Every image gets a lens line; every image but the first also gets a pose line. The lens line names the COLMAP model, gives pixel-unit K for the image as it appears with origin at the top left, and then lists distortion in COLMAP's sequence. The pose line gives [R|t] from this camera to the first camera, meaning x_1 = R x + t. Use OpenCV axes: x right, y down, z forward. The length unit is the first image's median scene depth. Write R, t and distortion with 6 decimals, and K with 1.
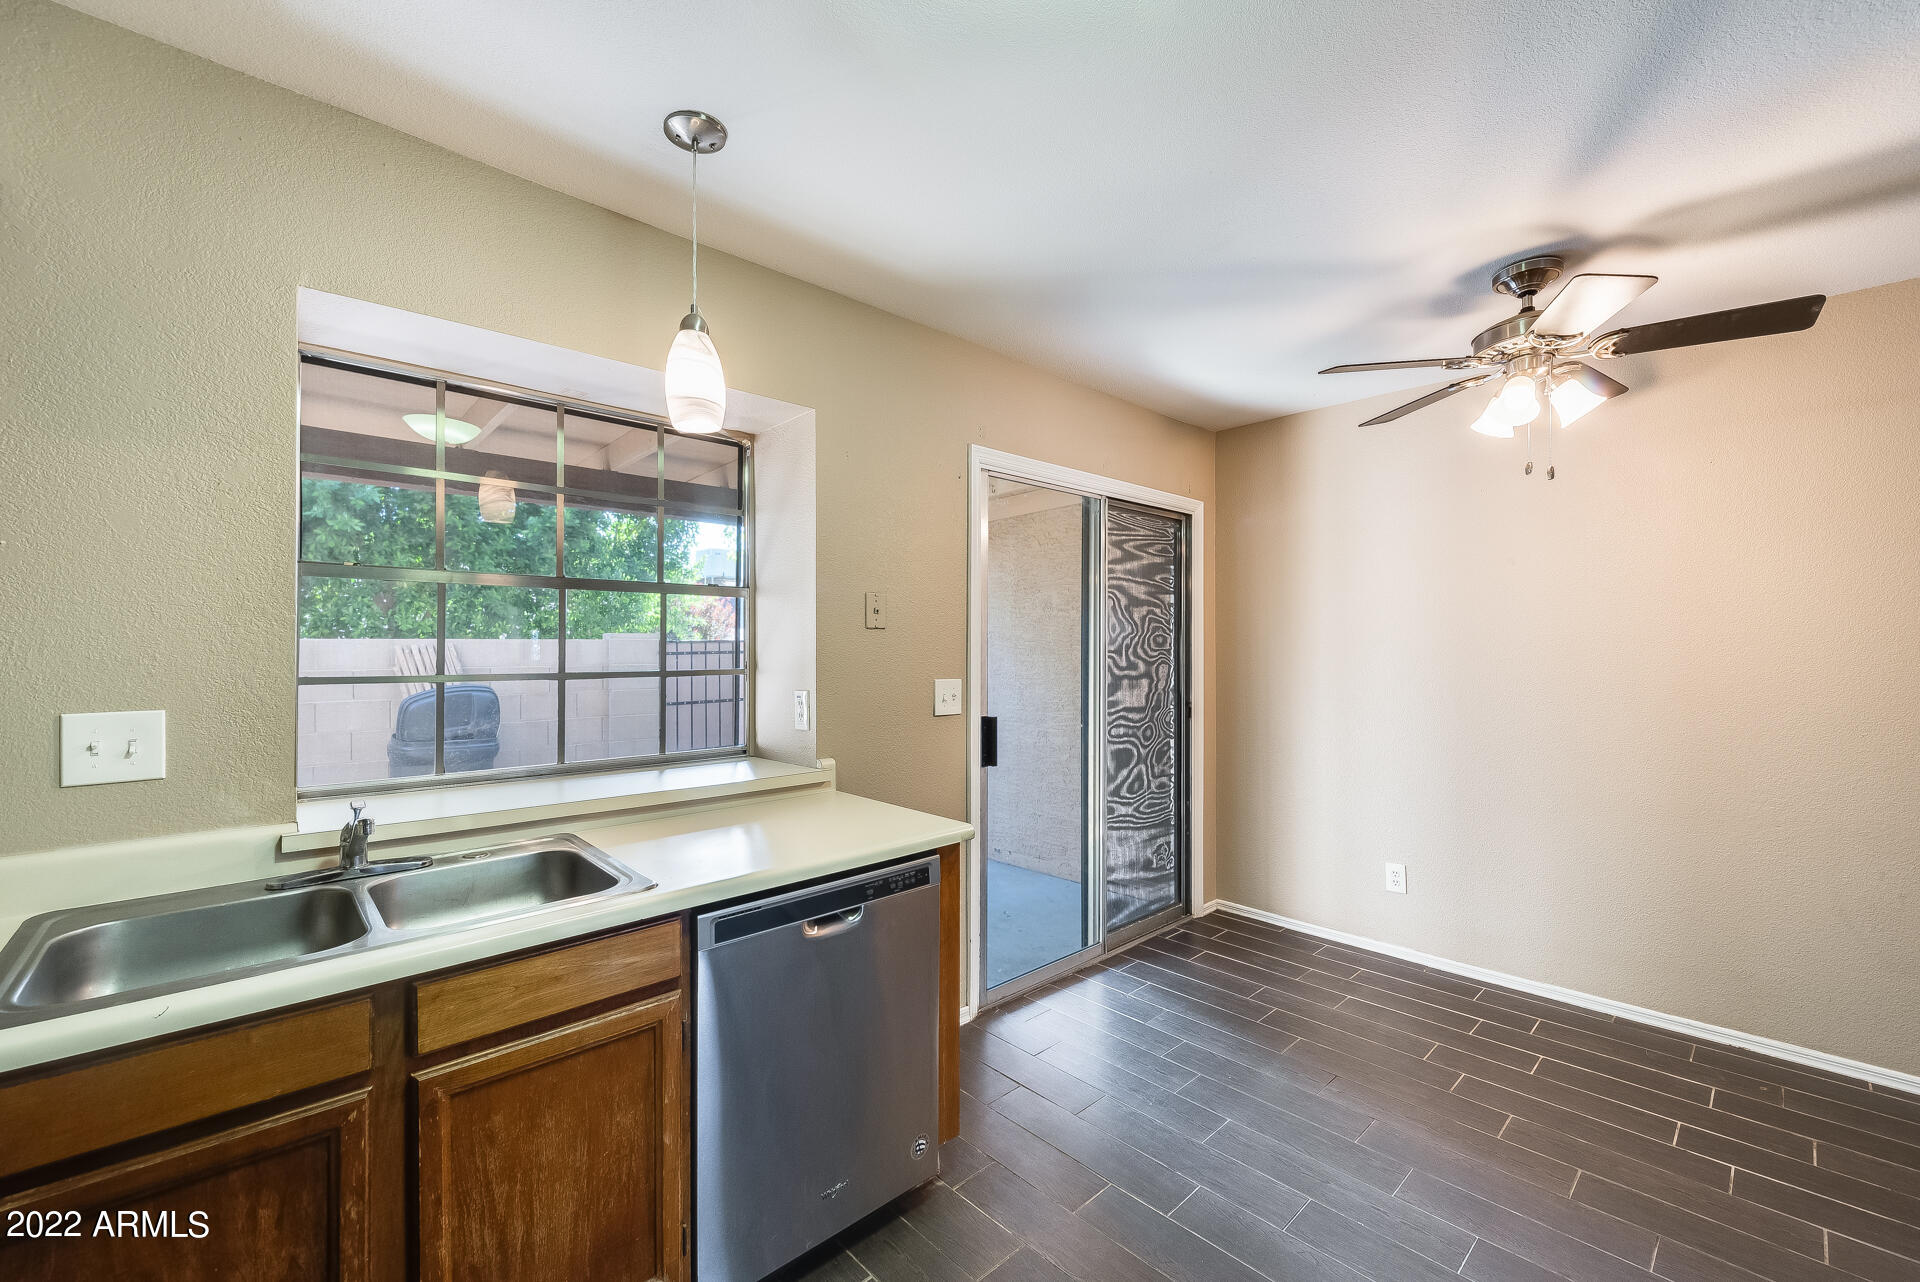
lens RADIAL K [[777.3, 0, 960.0], [0, 777.3, 641.0], [0, 0, 1]] dist [-0.000143, -0.000056]
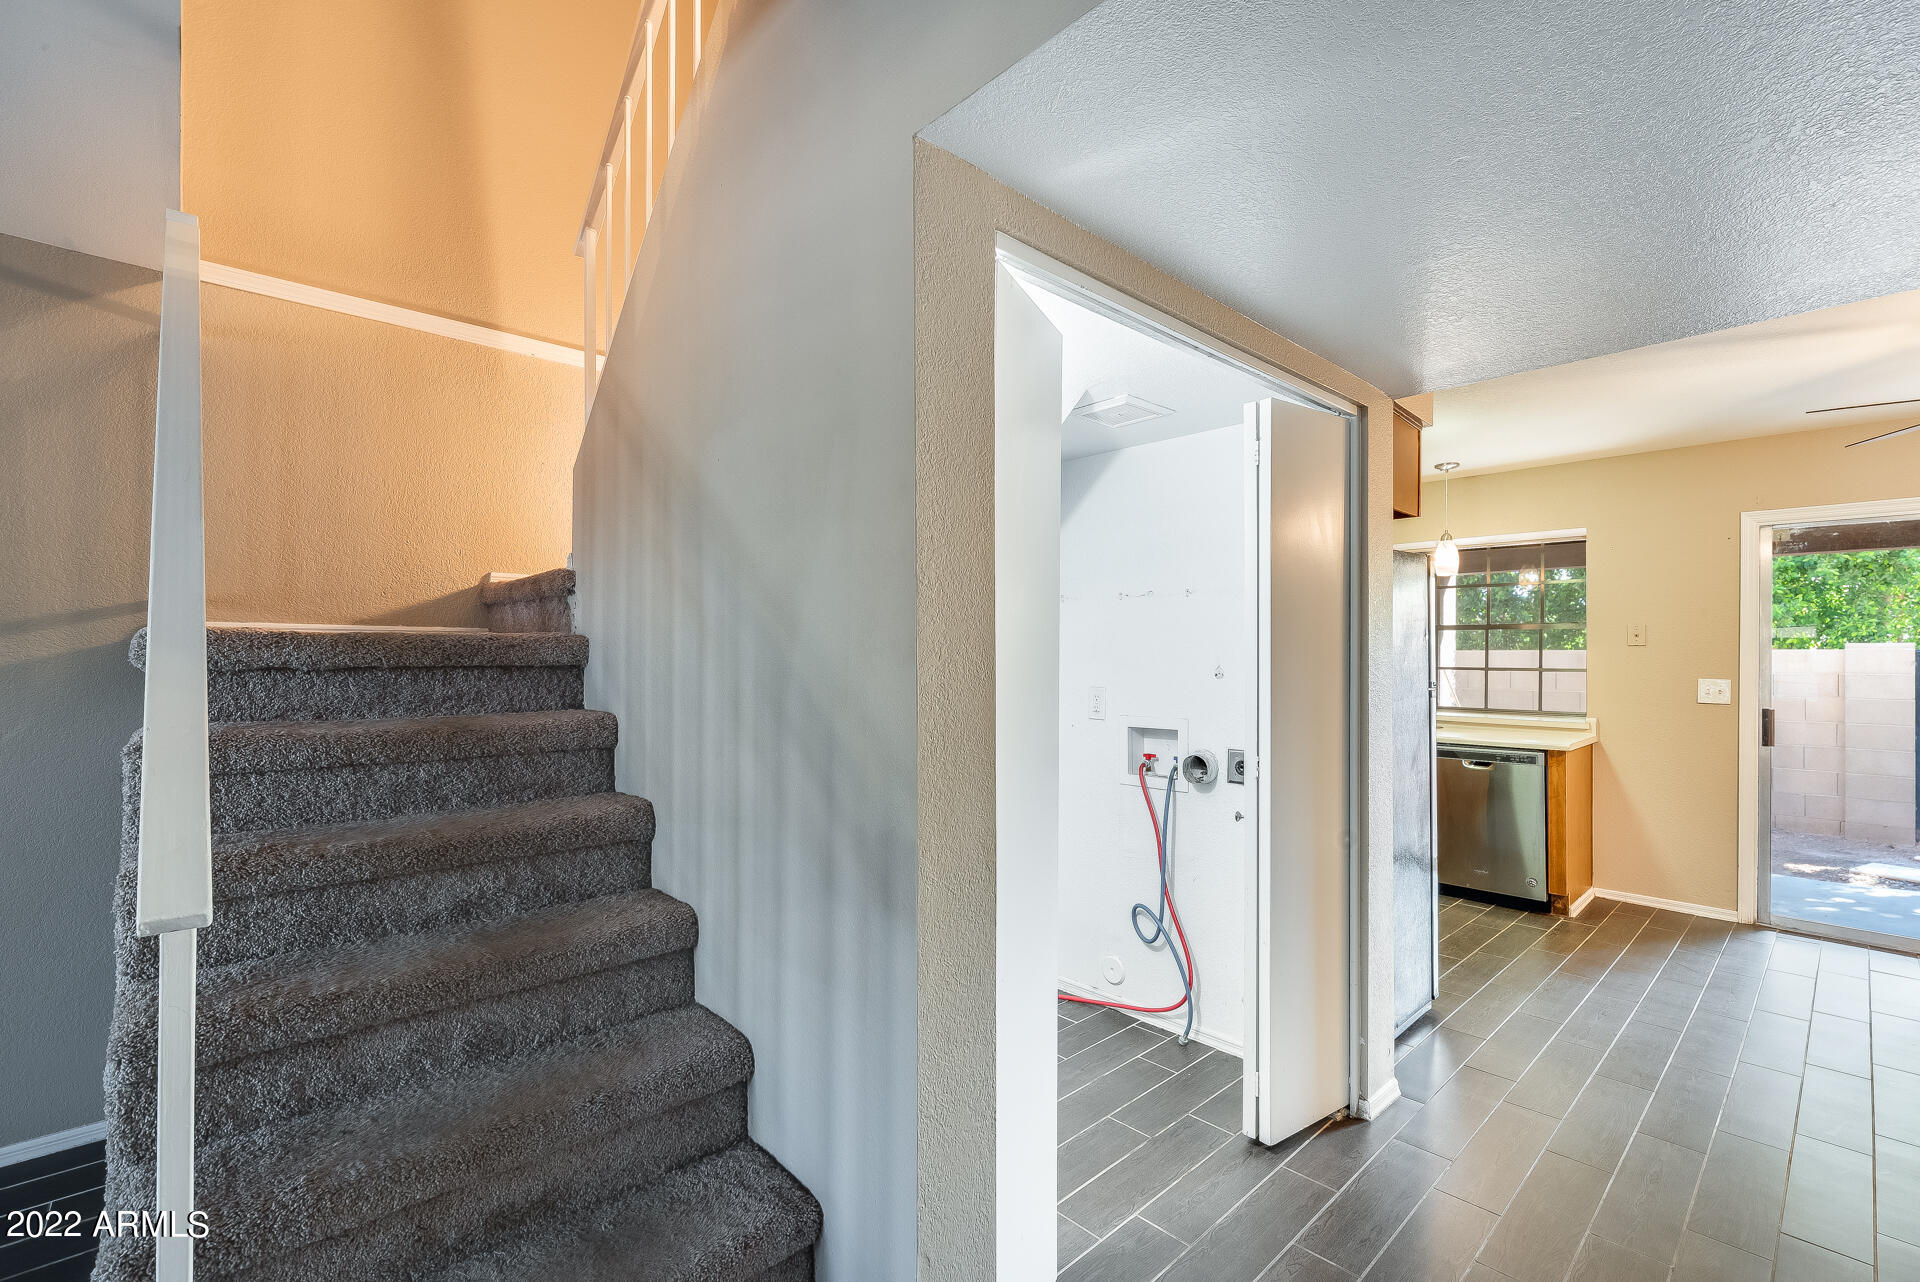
lens RADIAL K [[839.0, 0, 960.0], [0, 839.0, 641.0], [0, 0, 1]] dist [0.000075, -0.000006]
pose [[-0.005027, -0.009197, -0.999945, 1.537190], [0.007146, 0.999932, -0.009233, -0.018568], [0.999962, -0.007192, -0.004961, -0.403811]]
